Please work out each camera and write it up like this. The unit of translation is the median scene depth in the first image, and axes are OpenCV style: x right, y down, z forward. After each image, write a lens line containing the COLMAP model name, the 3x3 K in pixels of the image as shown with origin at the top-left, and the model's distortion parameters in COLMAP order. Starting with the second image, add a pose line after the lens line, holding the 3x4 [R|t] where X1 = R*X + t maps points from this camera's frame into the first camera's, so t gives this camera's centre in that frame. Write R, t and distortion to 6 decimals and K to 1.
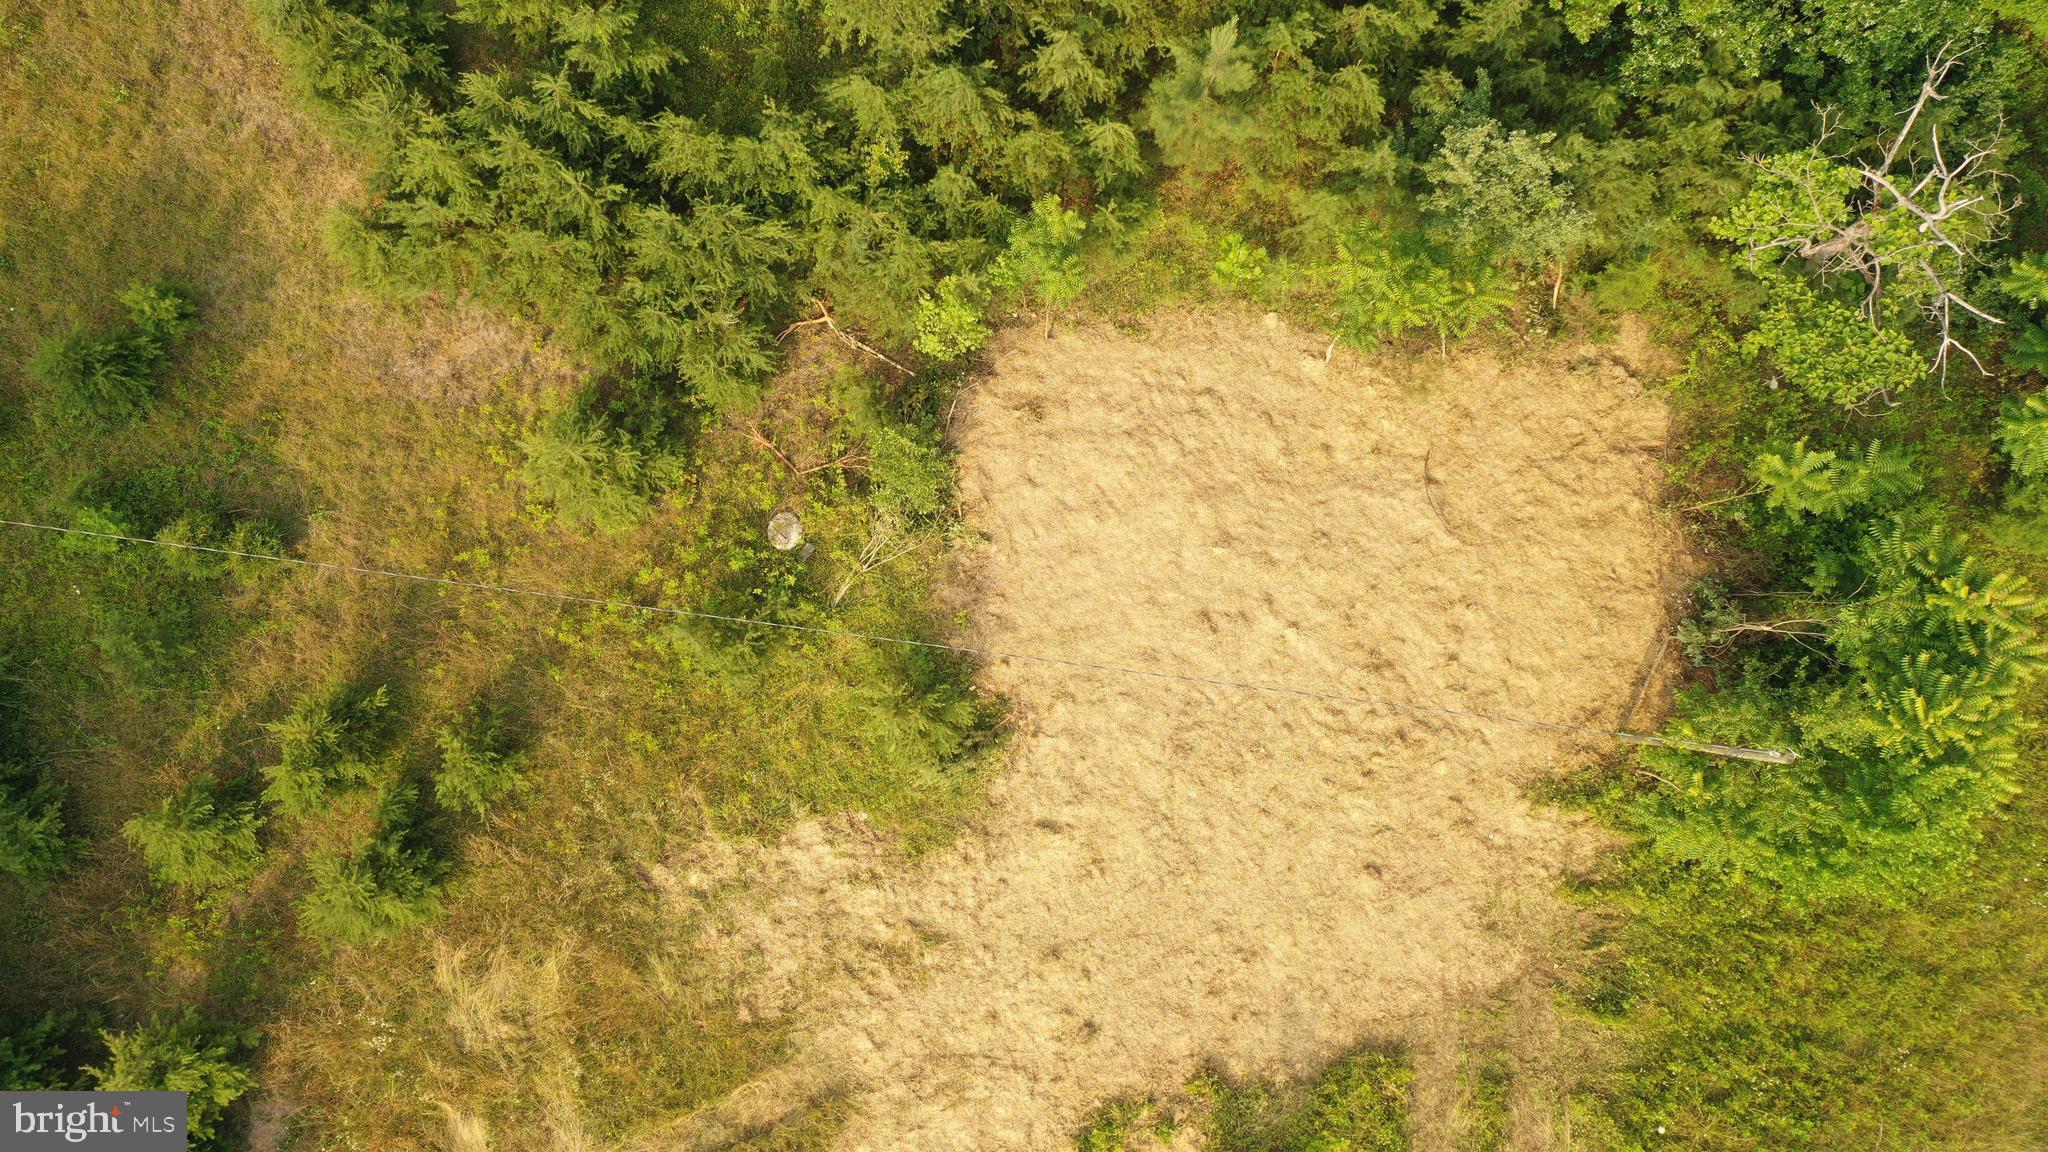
lens RADIAL K [[1708.5, 0, 1024.0], [0, 1708.5, 576.0], [0, 0, 1]] dist [-0.006658, -0.002610]
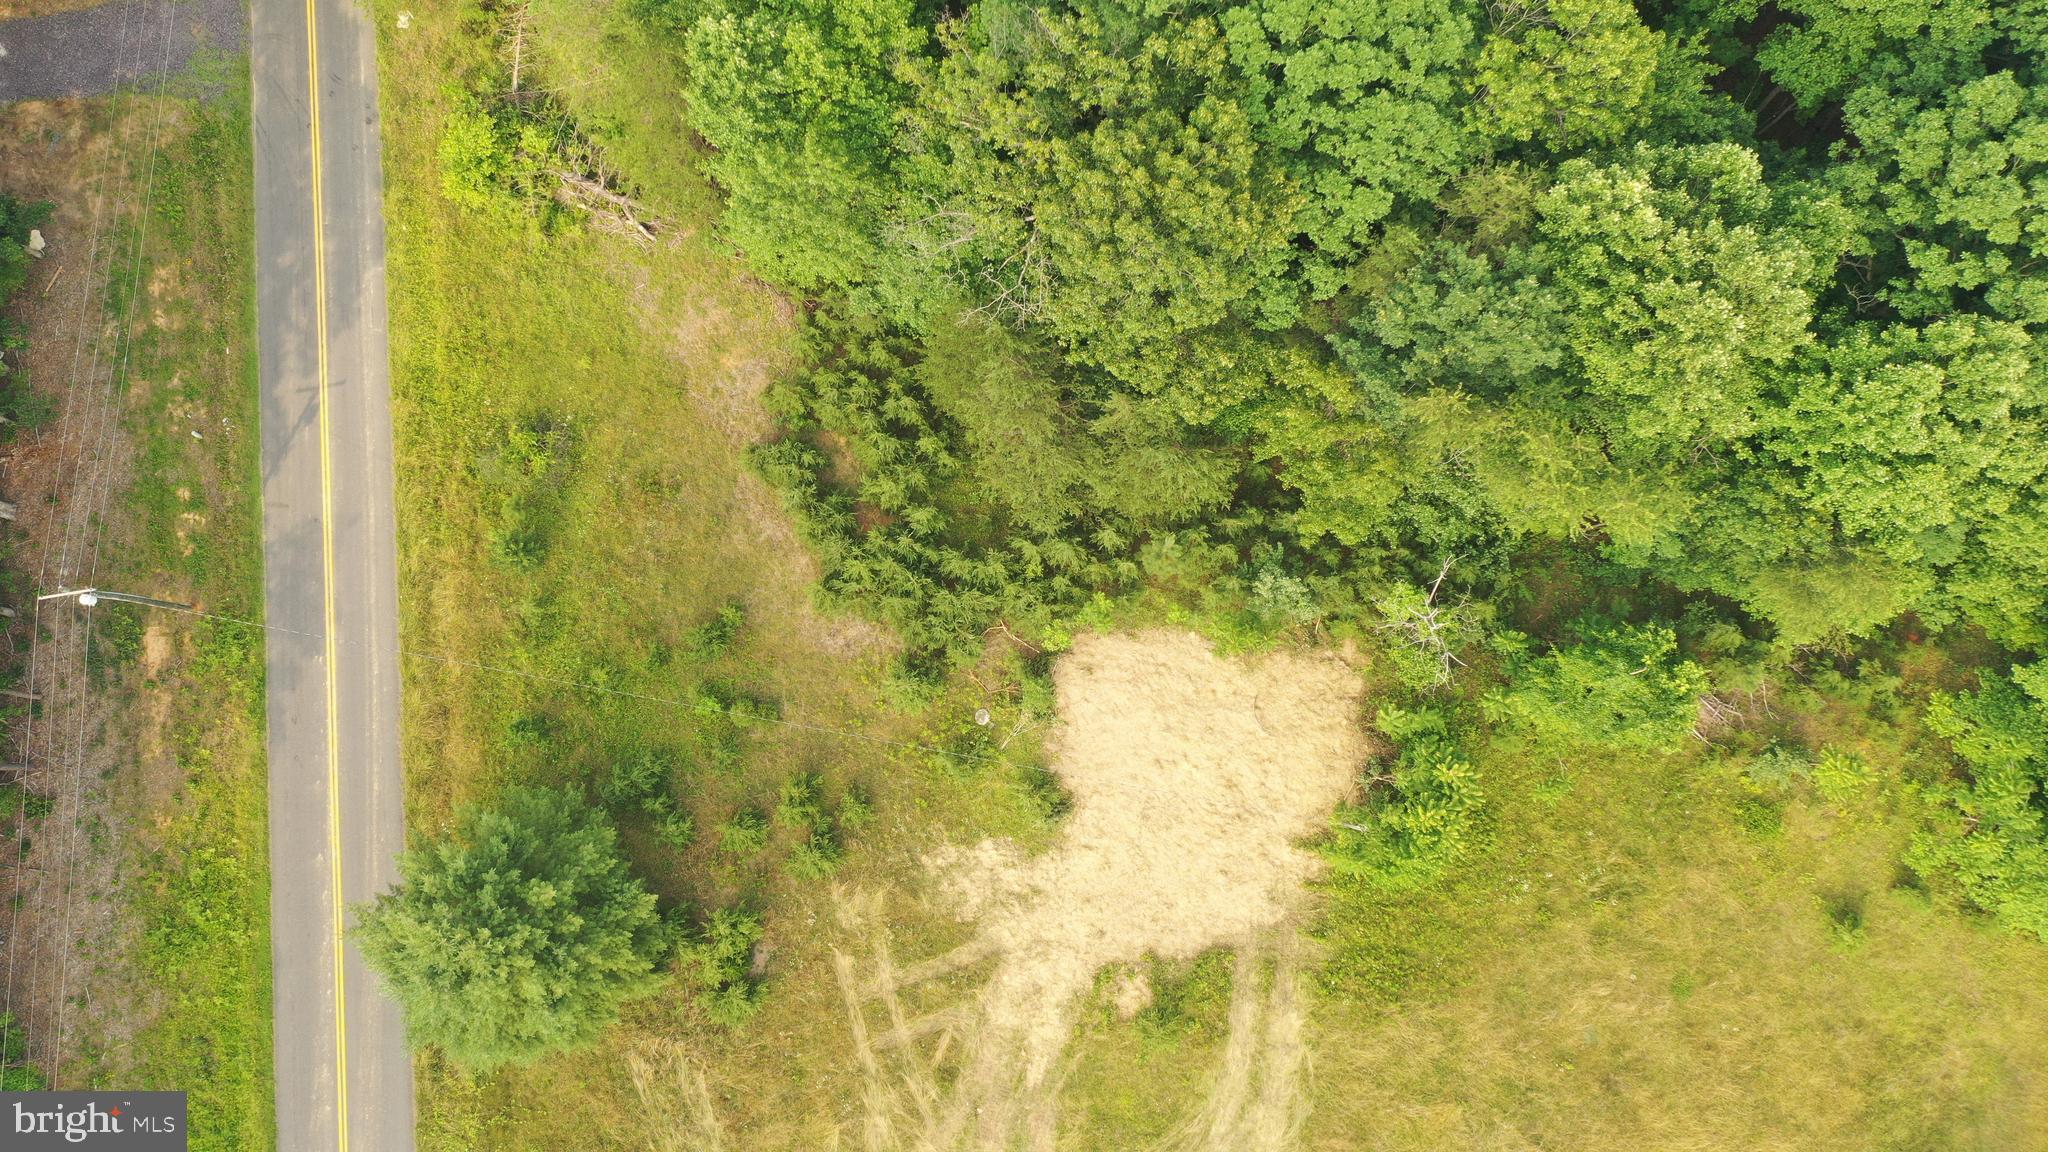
lens RADIAL K [[1682.1, 0, 1024.0], [0, 1682.1, 576.0], [0, 0, 1]] dist [0.019078, 0.004229]
pose [[0.998827, 0.046395, -0.013828, -0.060434], [-0.047113, 0.997254, -0.057133, -0.093699], [0.011139, 0.057718, 0.998271, -1.386539]]
